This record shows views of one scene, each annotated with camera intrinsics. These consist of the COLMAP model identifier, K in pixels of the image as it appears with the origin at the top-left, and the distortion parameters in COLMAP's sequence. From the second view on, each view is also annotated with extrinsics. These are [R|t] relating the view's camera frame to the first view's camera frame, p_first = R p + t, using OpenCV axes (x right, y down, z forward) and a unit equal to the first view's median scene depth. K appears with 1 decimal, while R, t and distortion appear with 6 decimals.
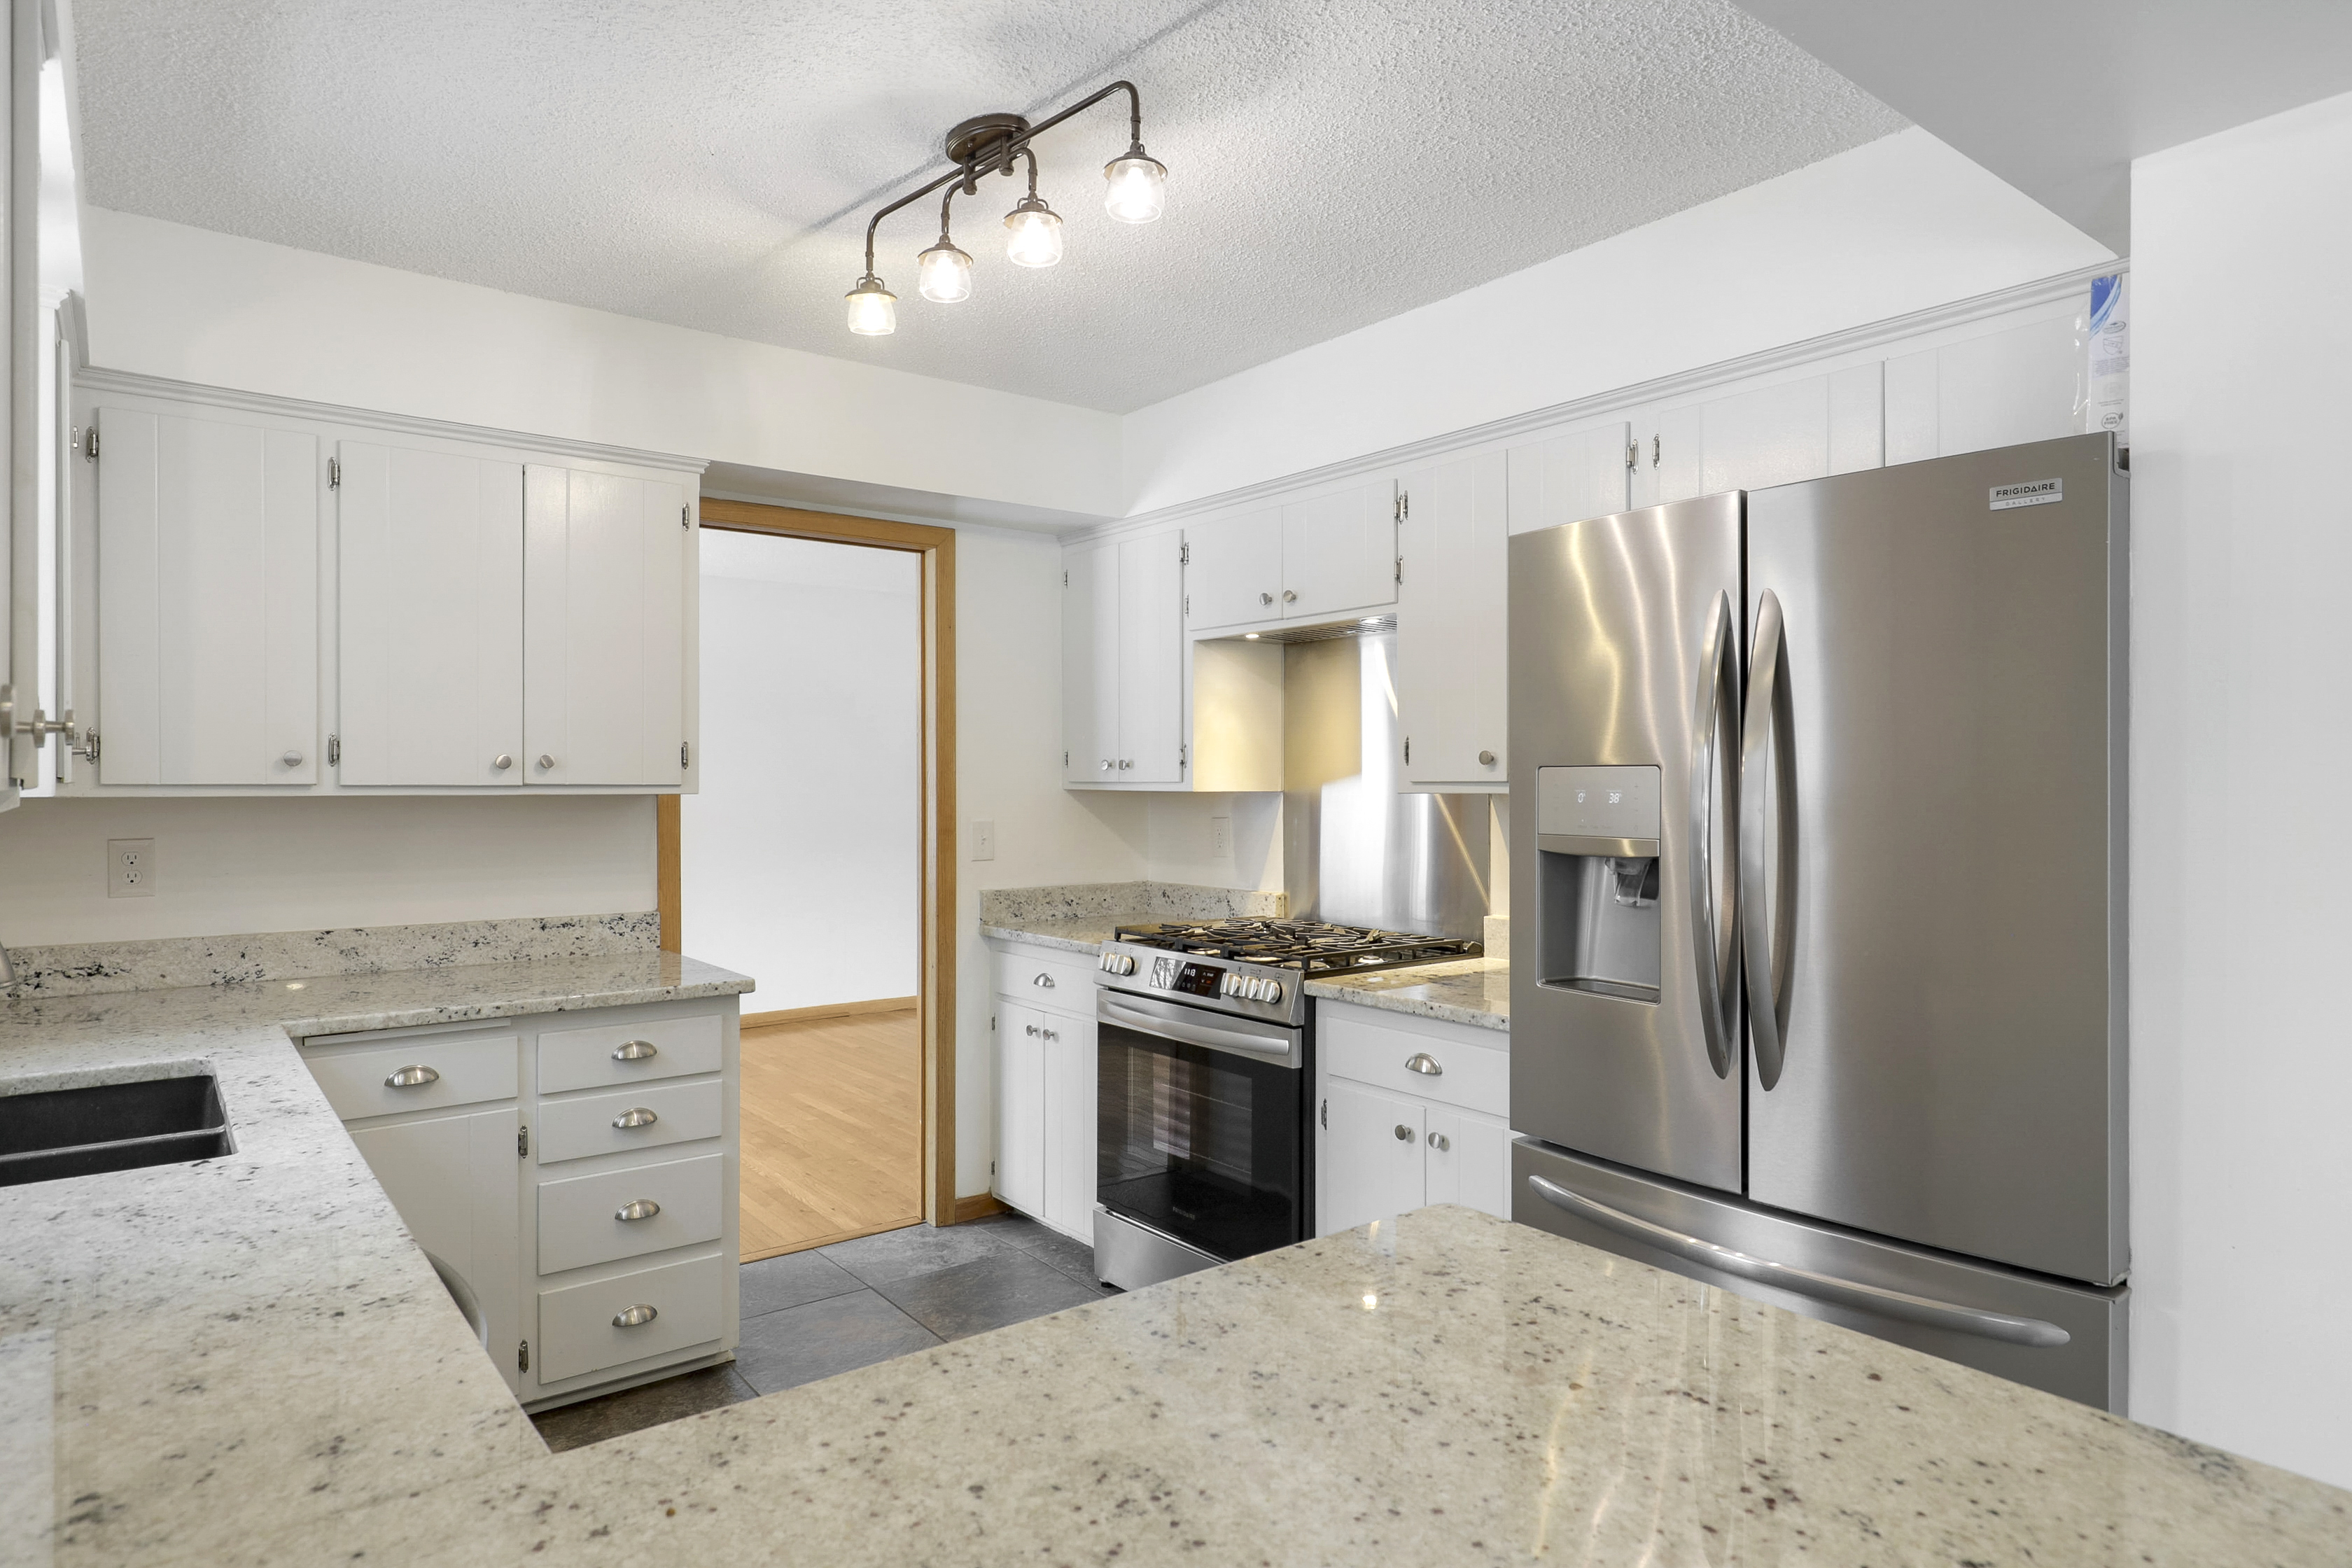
lens RADIAL K [[1321.6, 0, 1176.0], [0, 1321.6, 784.0], [0, 0, 1]] dist [0.000341, -0.000001]
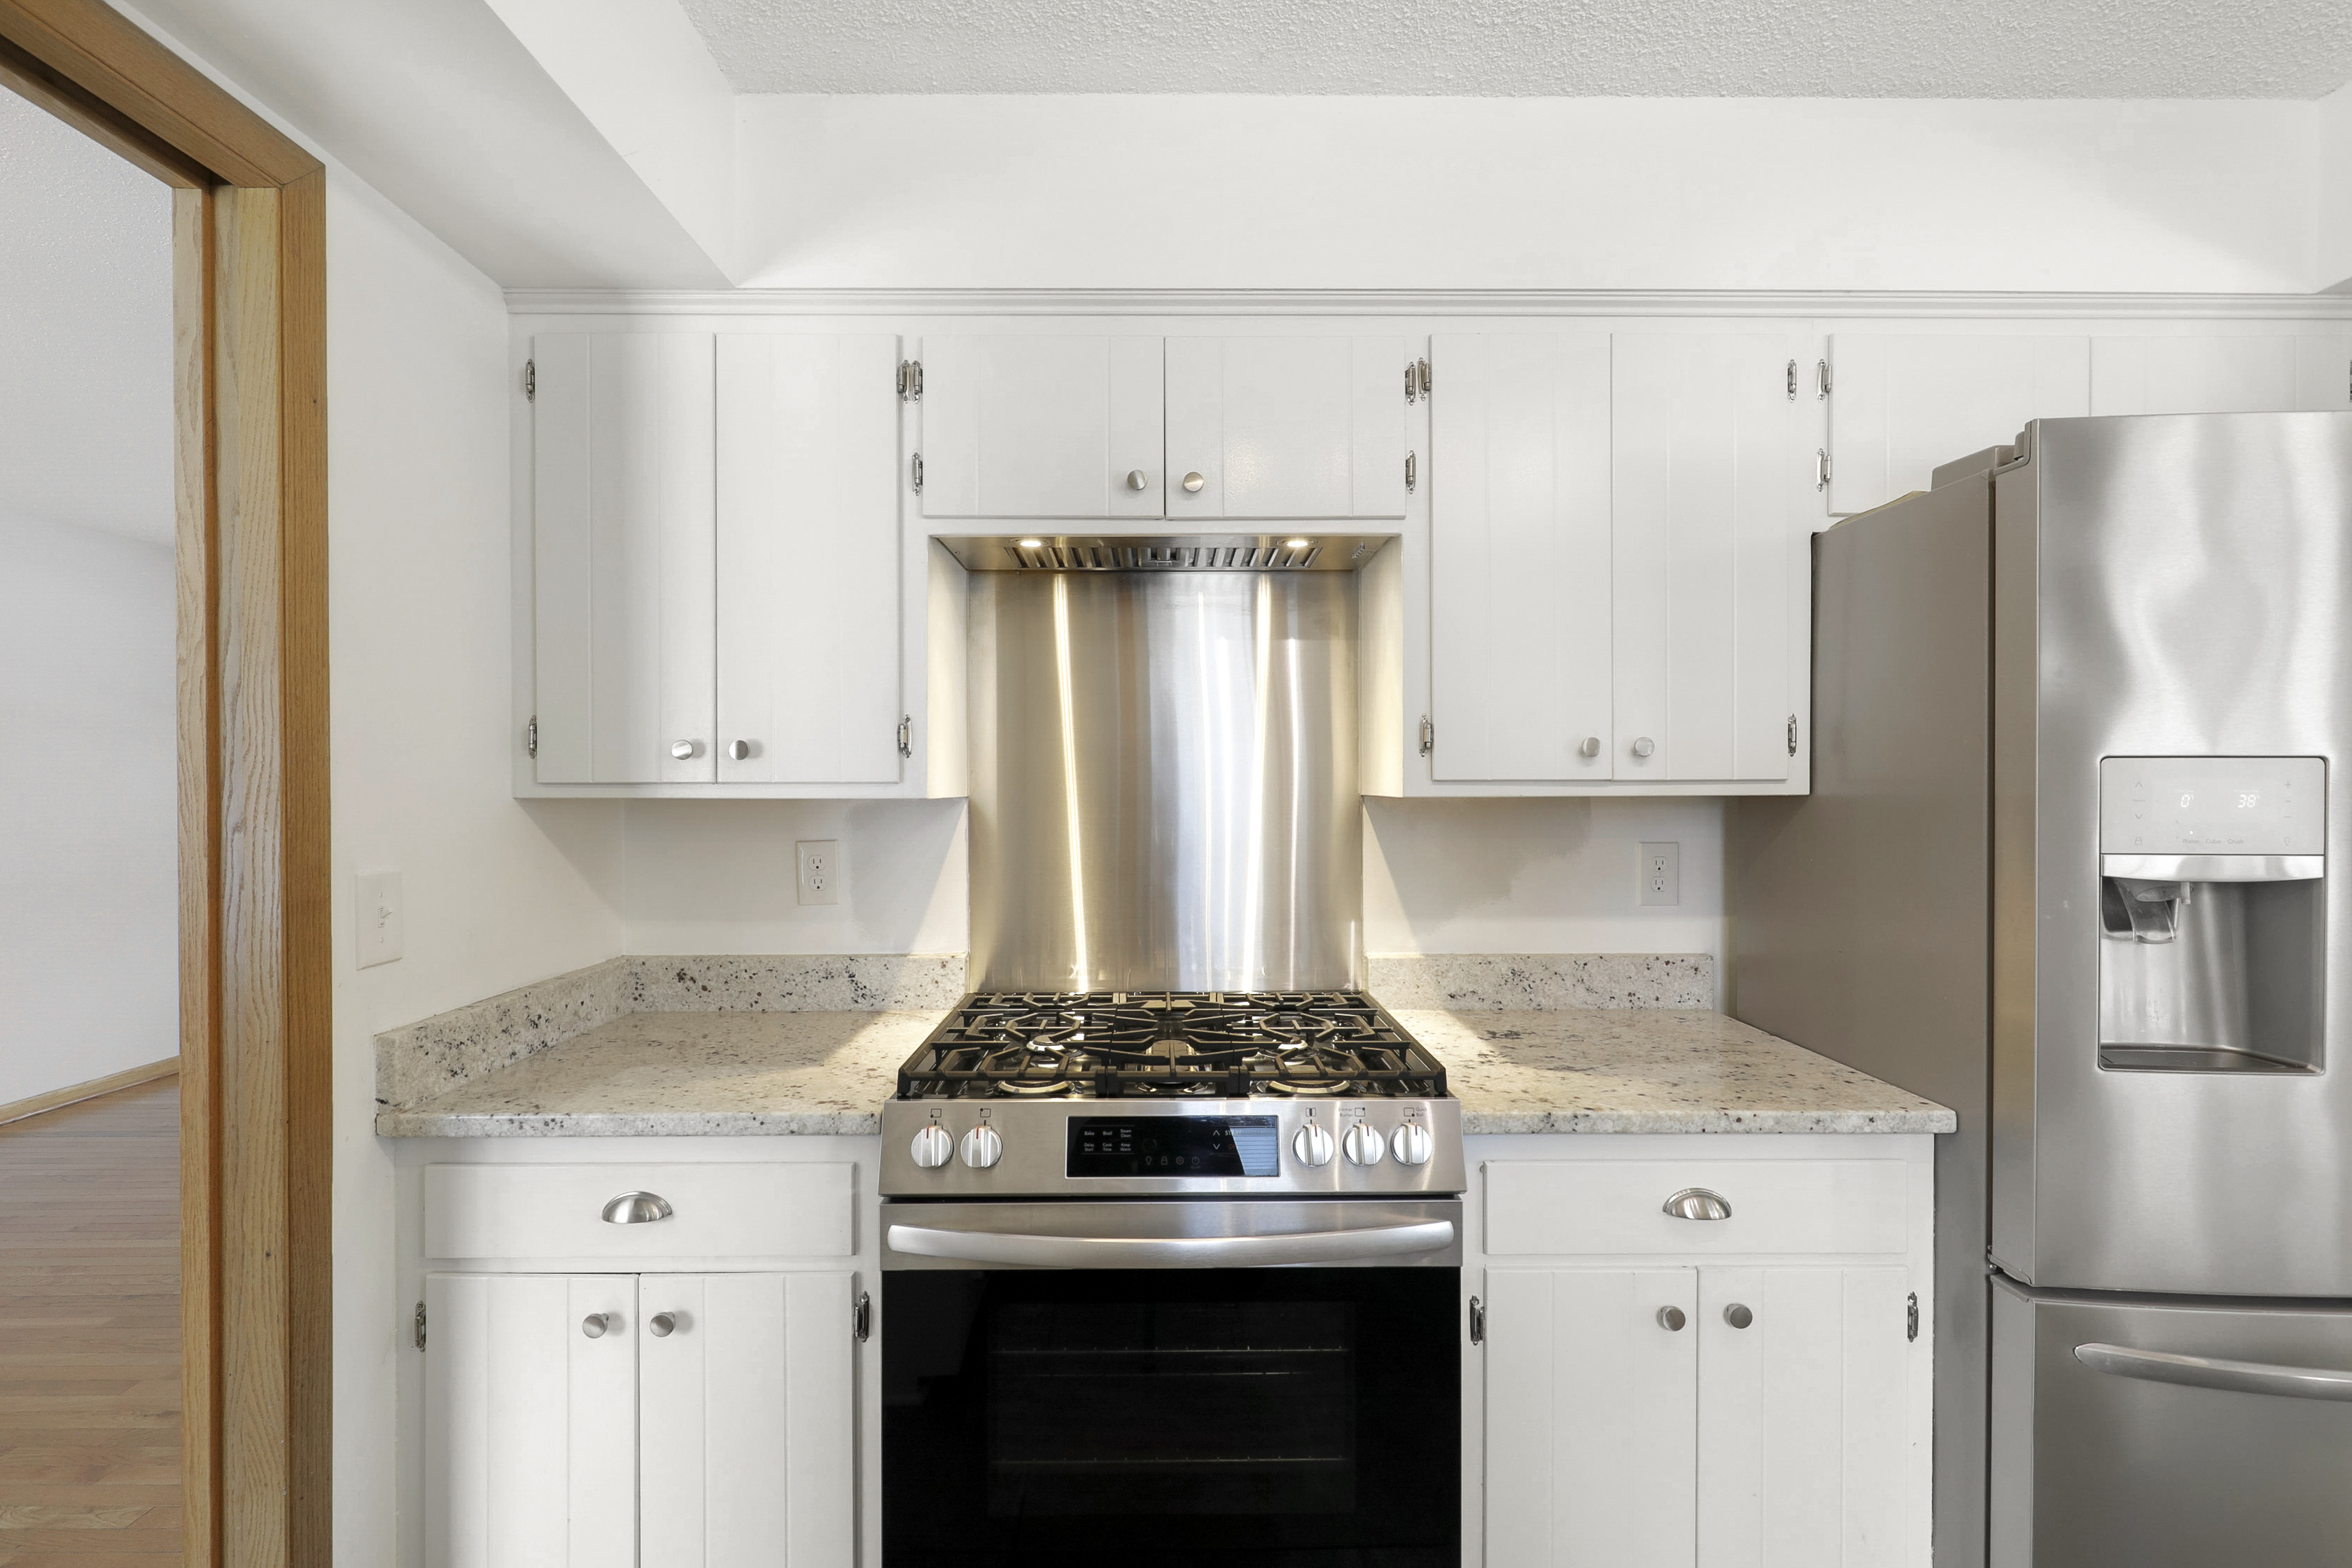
lens RADIAL K [[1071.3, 0, 1182.8], [0, 1071.3, 775.9], [0, 0, 1]] dist [0.001444, -0.000030]
pose [[0.618554, 0.003882, 0.785733, -0.268784], [0.004322, 0.999956, -0.008343, 0.000514], [-0.785730, 0.008556, 0.618510, 0.593885]]
